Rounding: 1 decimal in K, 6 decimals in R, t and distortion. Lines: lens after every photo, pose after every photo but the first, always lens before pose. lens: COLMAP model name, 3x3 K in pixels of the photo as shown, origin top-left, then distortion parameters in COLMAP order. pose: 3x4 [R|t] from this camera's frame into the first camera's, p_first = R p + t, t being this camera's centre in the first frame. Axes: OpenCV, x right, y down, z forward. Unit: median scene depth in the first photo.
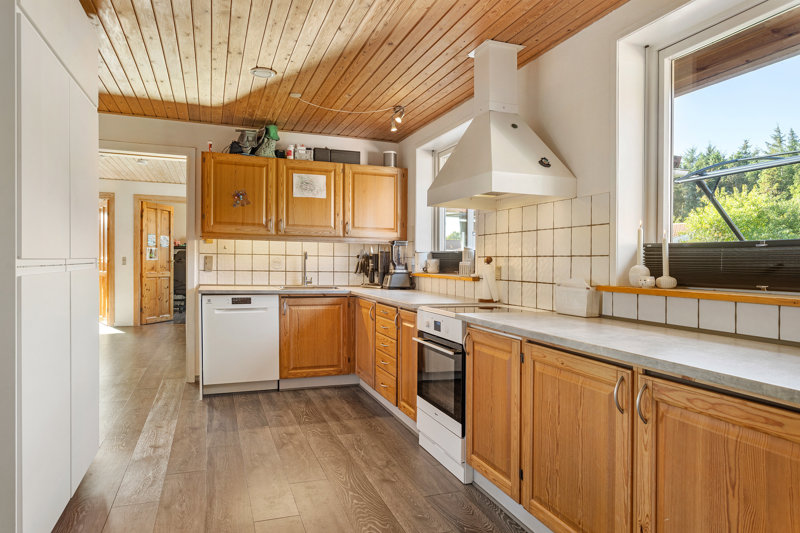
lens RADIAL K [[499.2, 0, 400.0], [0, 499.2, 266.5], [0, 0, 1]] dist [0.030452, -0.000058]
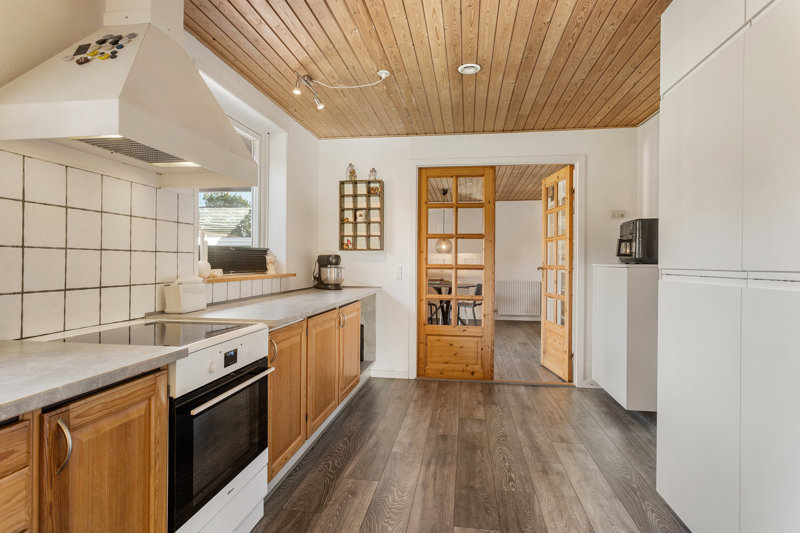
lens RADIAL K [[426.1, 0, 402.4], [0, 426.1, 260.1], [0, 0, 1]] dist [-0.002343, 0.000256]
pose [[-0.870973, -0.015437, 0.491089, -0.396275], [-0.011718, 0.999875, 0.010648, -0.018310], [-0.491192, 0.003519, -0.871044, 1.377916]]
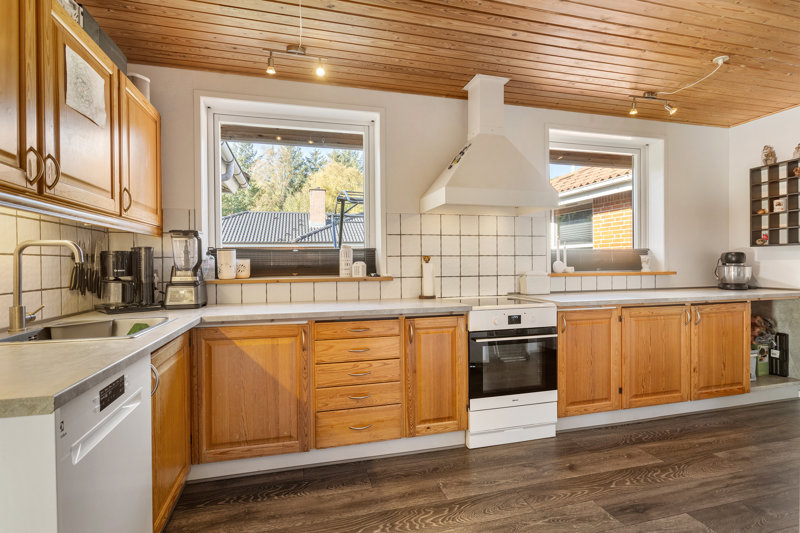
lens RADIAL K [[399.8, 0, 400.0], [0, 399.8, 266.5], [0, 0, 1]] dist [-0.001670, -0.000241]
pose [[0.102027, -0.021178, 0.994556, -0.812380], [0.019921, 0.999616, 0.019243, -0.017801], [-0.994582, 0.017850, 0.102409, 1.156787]]
